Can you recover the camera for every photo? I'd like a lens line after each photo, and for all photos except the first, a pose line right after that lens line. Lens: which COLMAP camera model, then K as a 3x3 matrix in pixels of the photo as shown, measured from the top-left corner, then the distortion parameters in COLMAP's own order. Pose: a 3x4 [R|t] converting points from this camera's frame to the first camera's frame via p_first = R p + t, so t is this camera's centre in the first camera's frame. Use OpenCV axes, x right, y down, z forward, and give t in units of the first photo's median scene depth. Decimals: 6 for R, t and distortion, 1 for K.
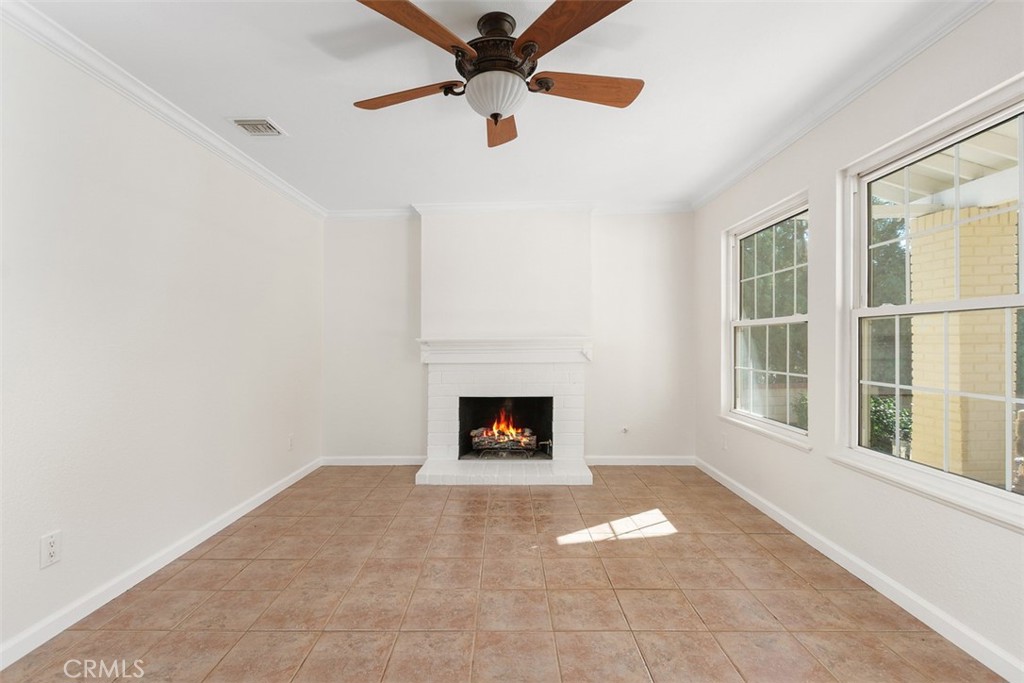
lens RADIAL K [[481.6, 0, 496.0], [0, 481.6, 338.2], [0, 0, 1]] dist [0.002318, 0.000201]
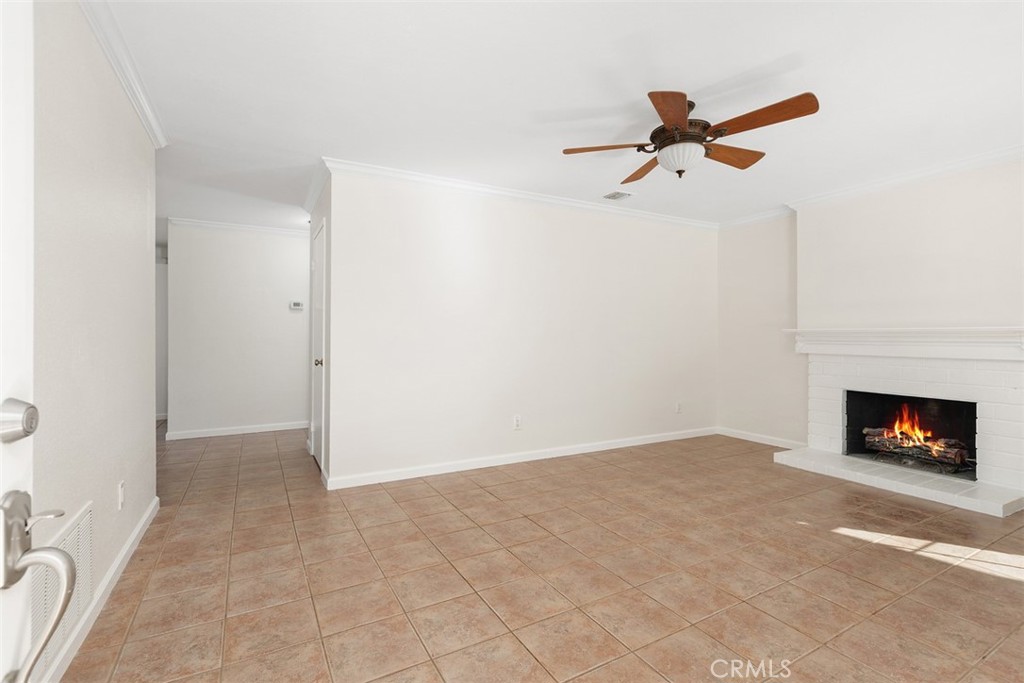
lens RADIAL K [[462.2, 0, 494.8], [0, 462.2, 341.0], [0, 0, 1]] dist [0.001612, 0.000078]
pose [[0.493258, 0.021041, -0.869629, 0.601980], [0.000255, 0.999704, 0.024333, 0.002435], [0.869883, -0.012224, 0.493106, -0.101100]]
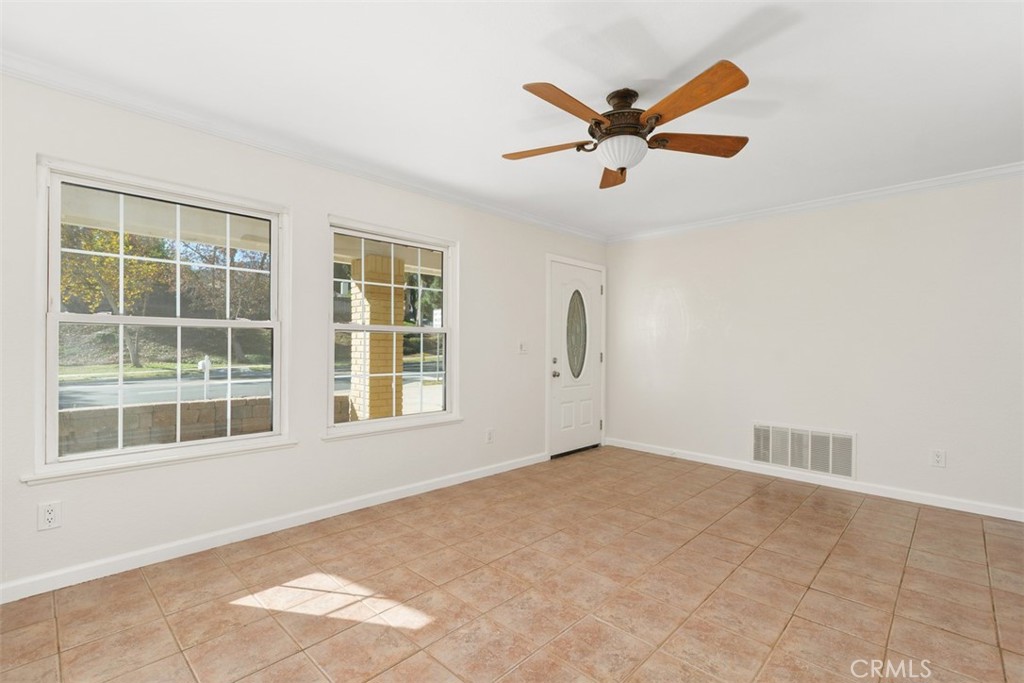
lens RADIAL K [[462.2, 0, 494.8], [0, 462.2, 341.0], [0, 0, 1]] dist [0.001612, 0.000078]
pose [[-0.726071, 0.011704, 0.687520, -0.409614], [-0.006025, 0.999708, -0.023381, 0.019772], [-0.687593, -0.021118, -0.725789, 1.409951]]
